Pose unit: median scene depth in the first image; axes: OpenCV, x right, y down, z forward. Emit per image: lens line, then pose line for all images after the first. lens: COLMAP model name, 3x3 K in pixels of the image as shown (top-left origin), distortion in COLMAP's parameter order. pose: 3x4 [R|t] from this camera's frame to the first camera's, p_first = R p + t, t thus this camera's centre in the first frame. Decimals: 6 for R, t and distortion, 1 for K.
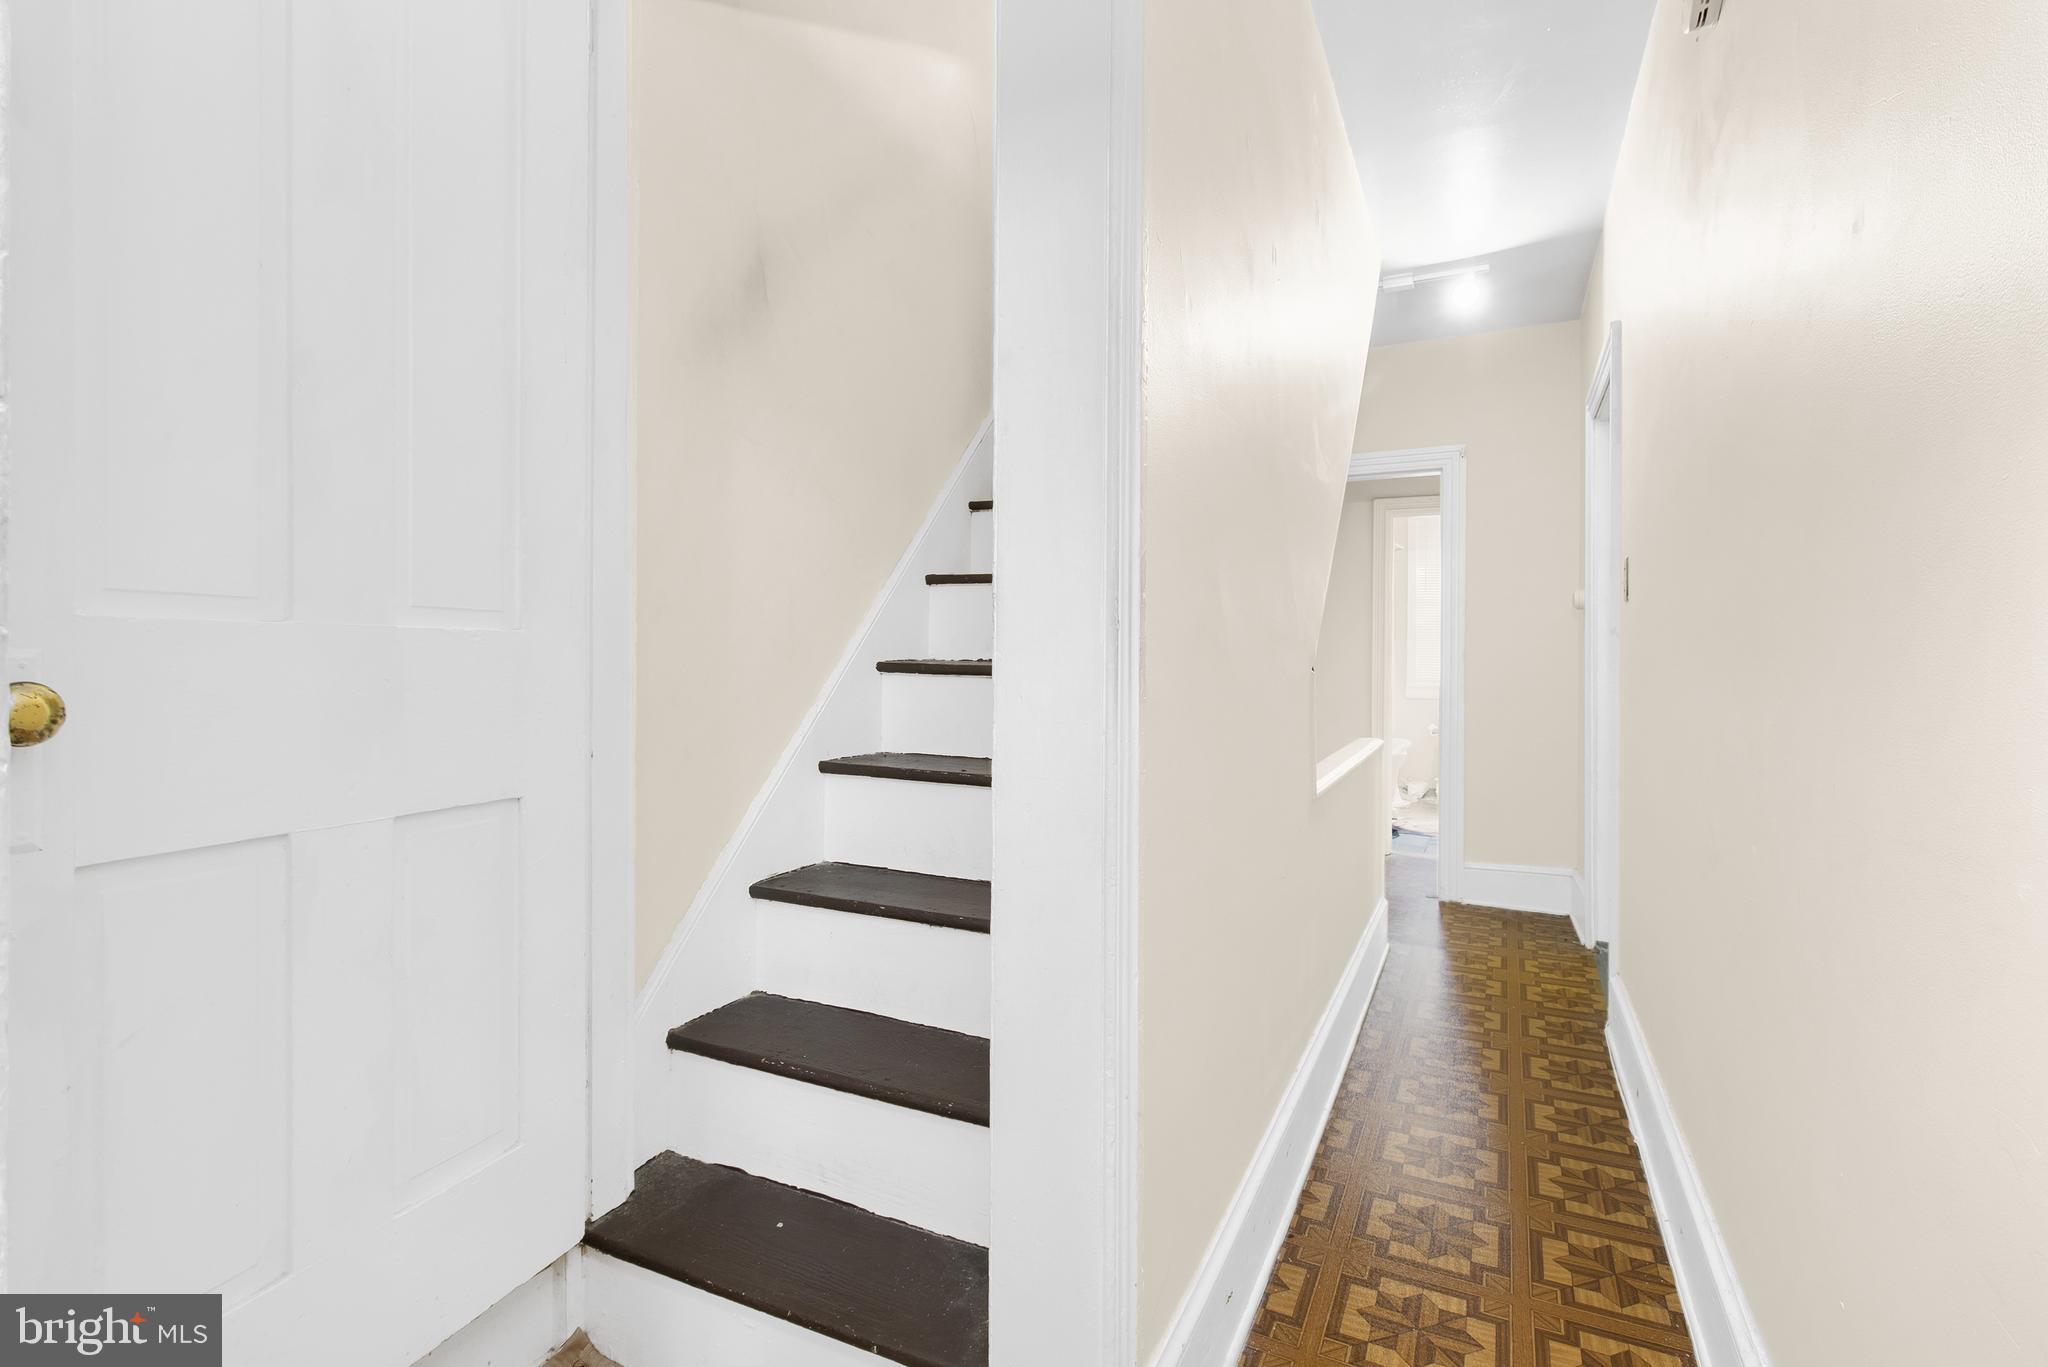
lens RADIAL K [[965.9, 0, 1024.5], [0, 965.9, 668.2], [0, 0, 1]] dist [0.005809, 0.000555]
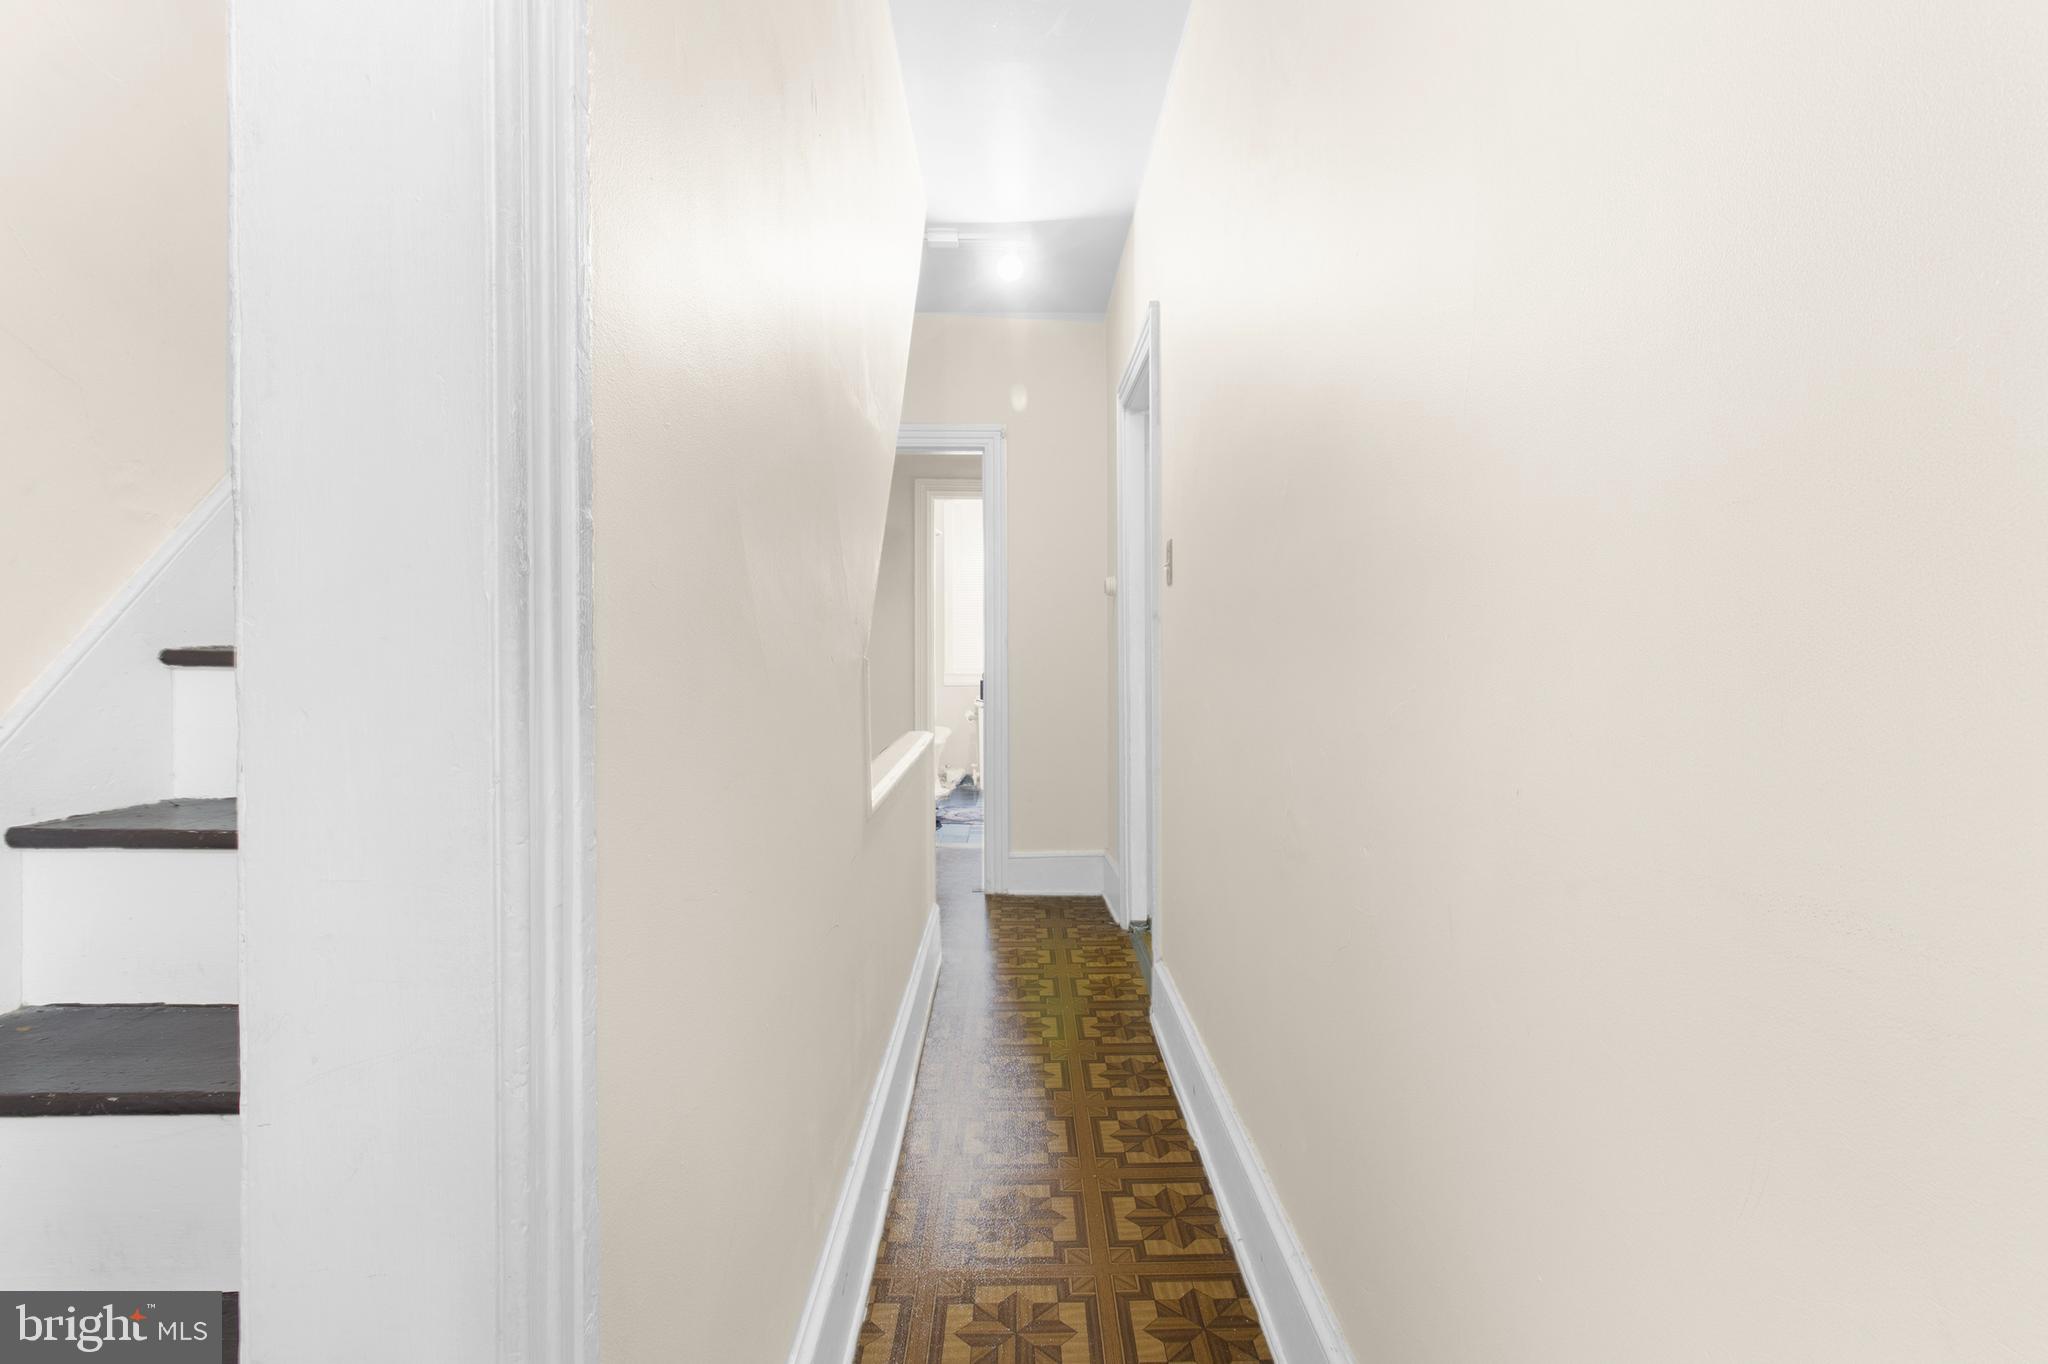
lens RADIAL K [[965.9, 0, 1025.9], [0, 965.9, 665.5], [0, 0, 1]] dist [0.005809, 0.000555]
pose [[0.890935, -0.012778, 0.453952, 0.041308], [0.009579, 0.999910, 0.009346, 0.002716], [-0.454030, -0.003978, 0.890977, 0.178598]]
